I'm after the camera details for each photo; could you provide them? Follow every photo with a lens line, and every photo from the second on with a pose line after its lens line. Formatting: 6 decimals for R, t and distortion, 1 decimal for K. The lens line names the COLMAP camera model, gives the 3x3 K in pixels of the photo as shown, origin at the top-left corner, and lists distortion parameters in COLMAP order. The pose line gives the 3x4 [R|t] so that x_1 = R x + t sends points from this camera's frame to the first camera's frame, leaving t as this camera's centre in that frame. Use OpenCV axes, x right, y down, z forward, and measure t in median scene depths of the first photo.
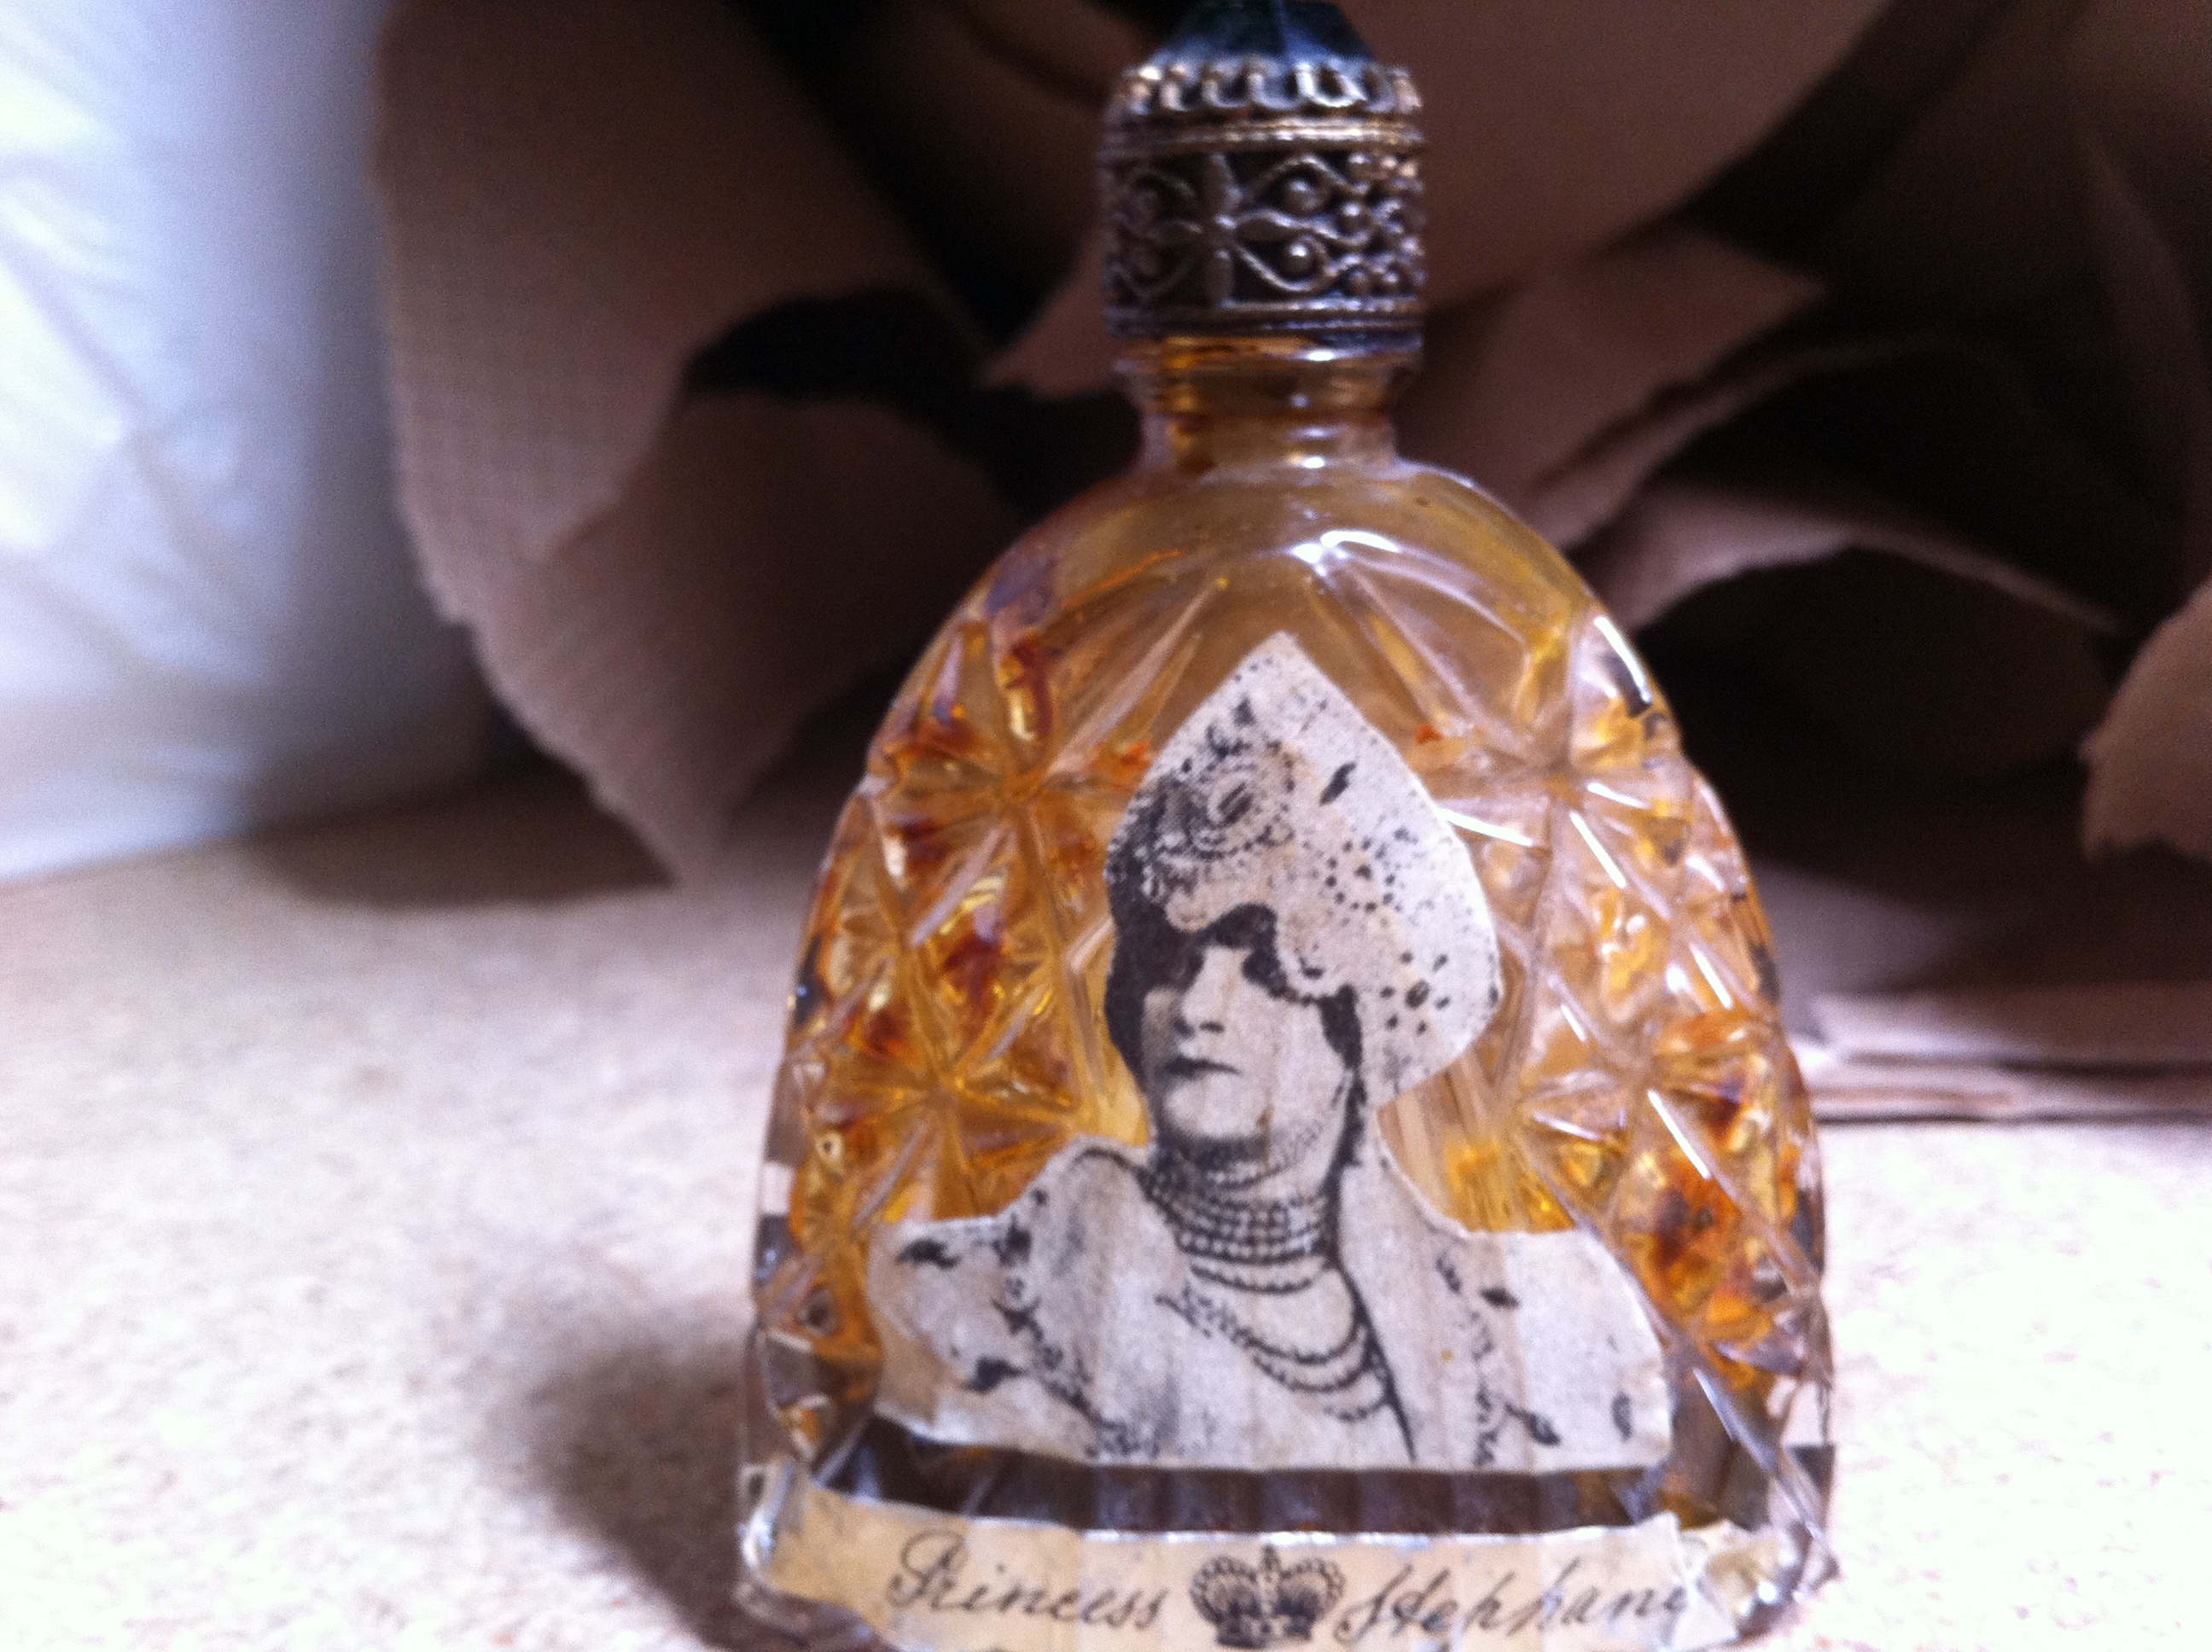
lens RADIAL K [[2040.3, 0, 1106.0], [0, 2040.3, 826.0], [0, 0, 1]] dist [-0.031268, -0.003932]
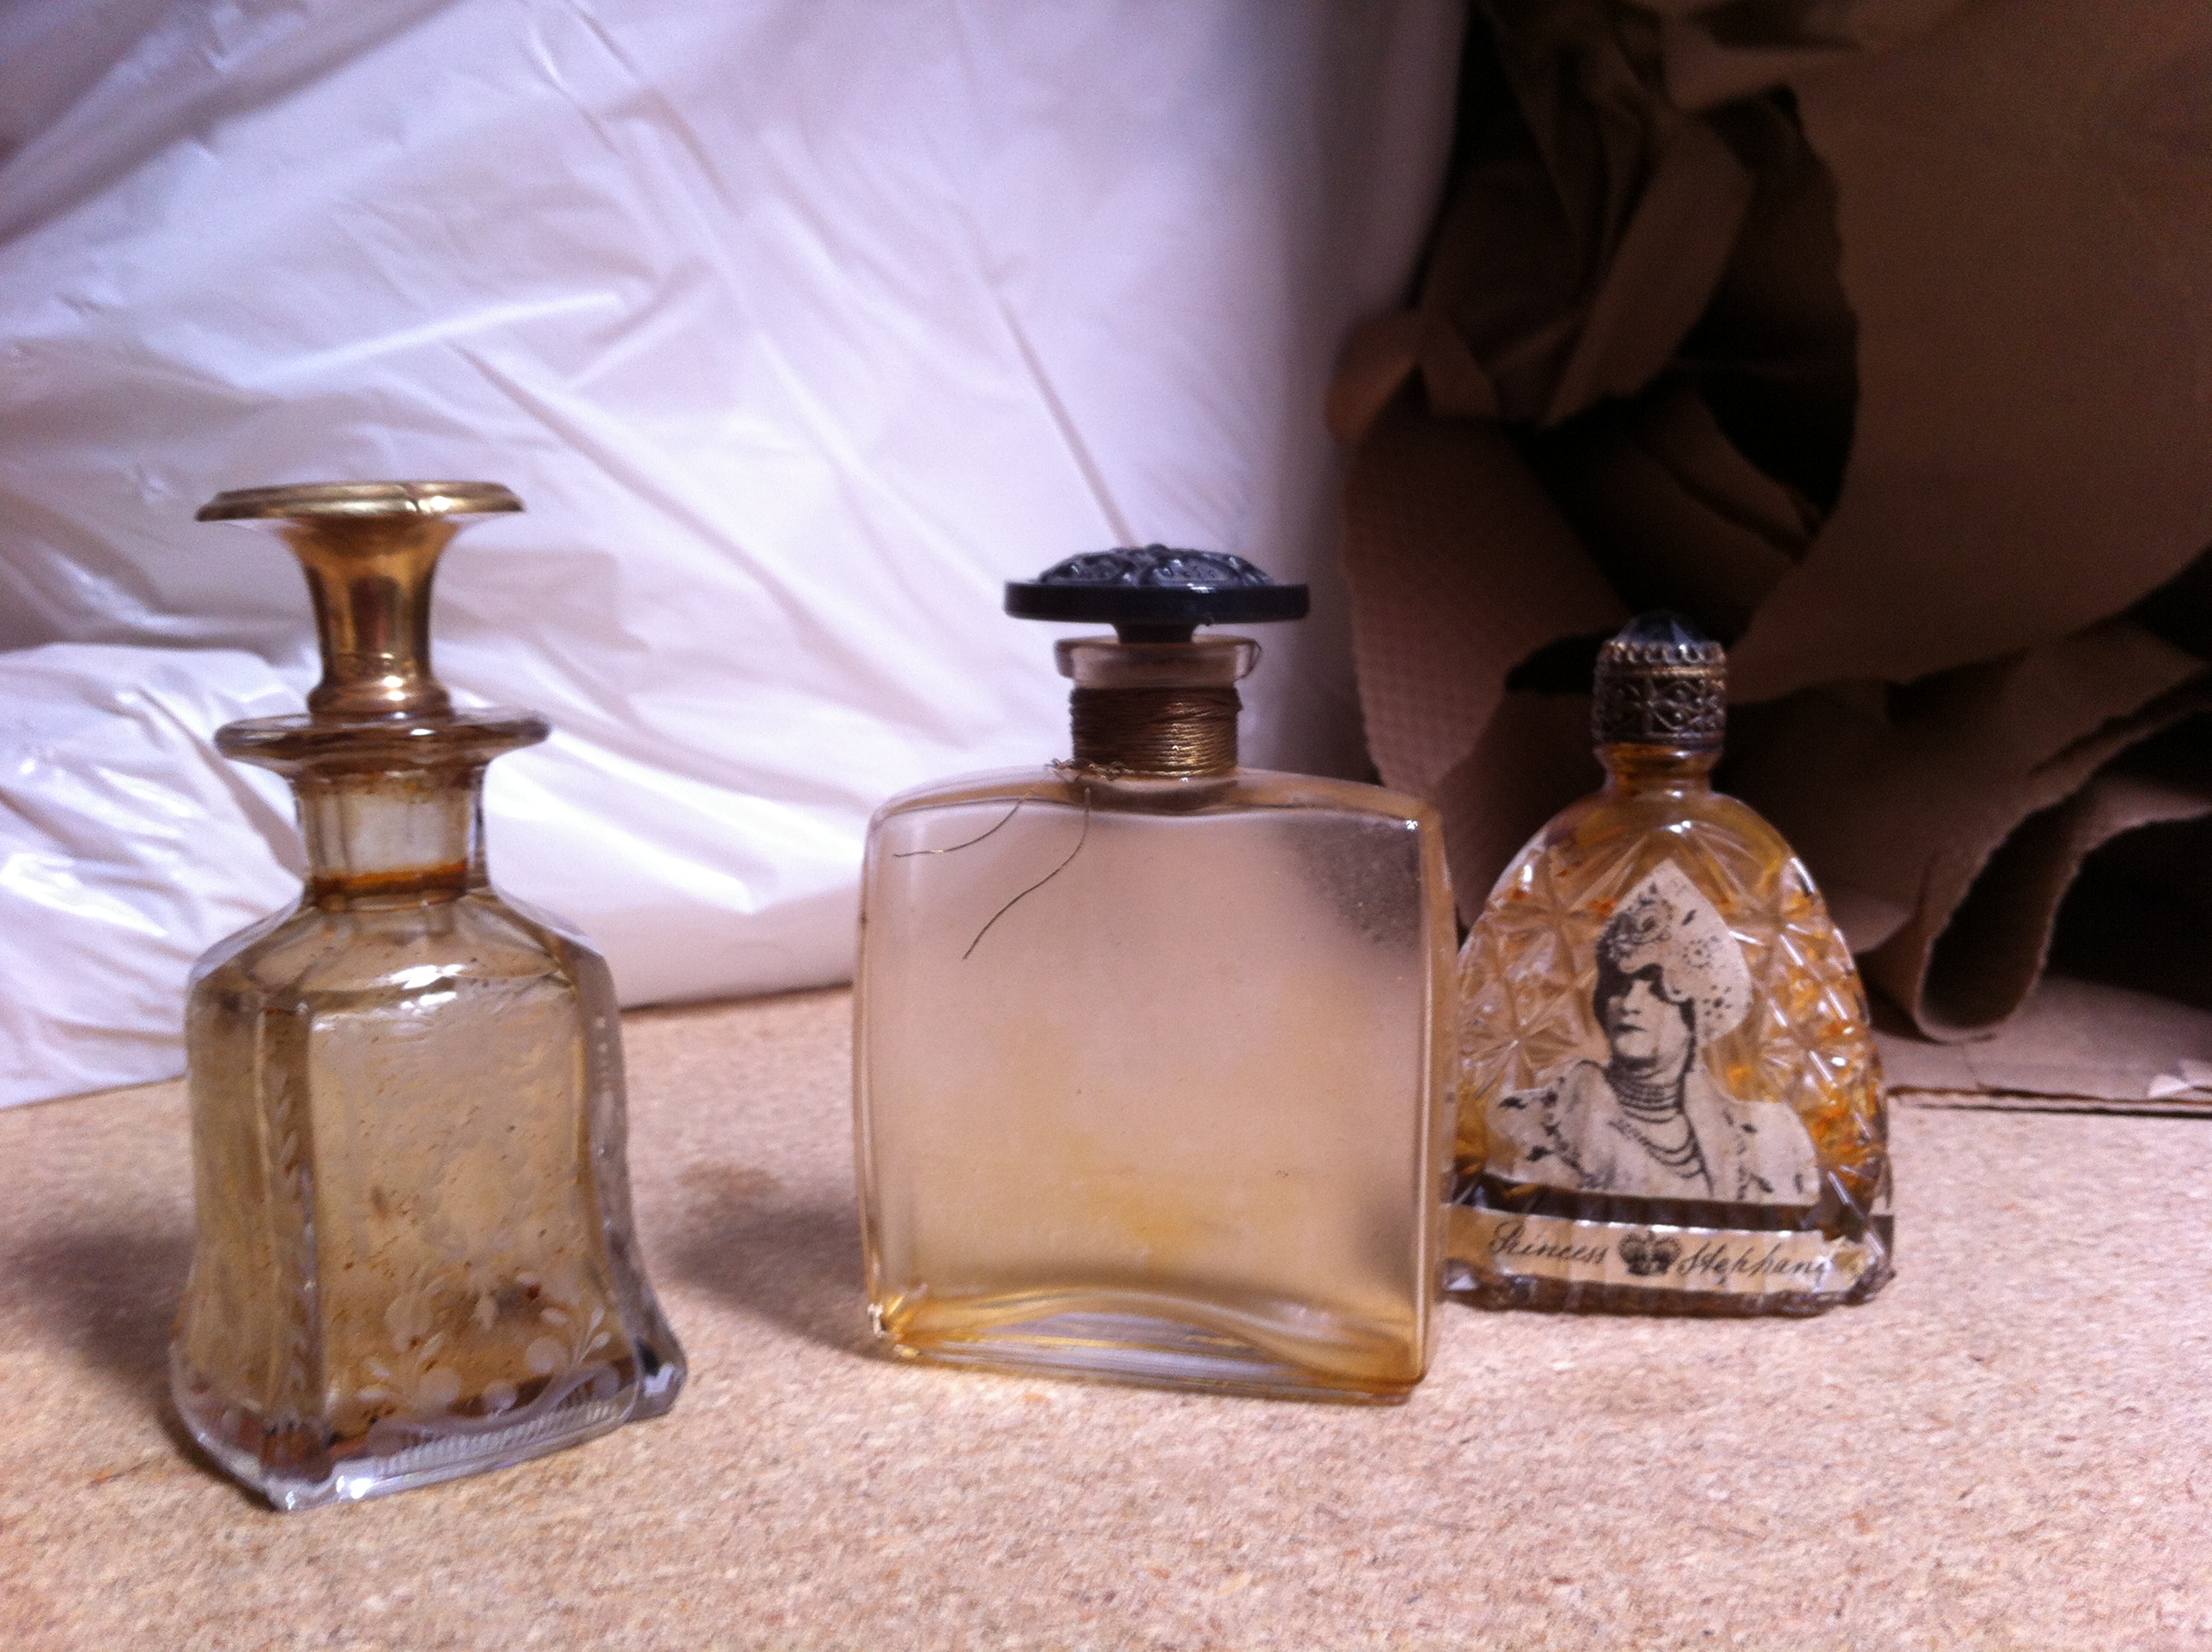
lens RADIAL K [[2040.3, 0, 1106.0], [0, 2040.3, 826.0], [0, 0, 1]] dist [-0.031268, -0.003932]
pose [[0.995030, 0.041091, -0.090707, -0.377233], [-0.052181, 0.990973, -0.123490, 0.212315], [0.084814, 0.127609, 0.988192, -1.563331]]
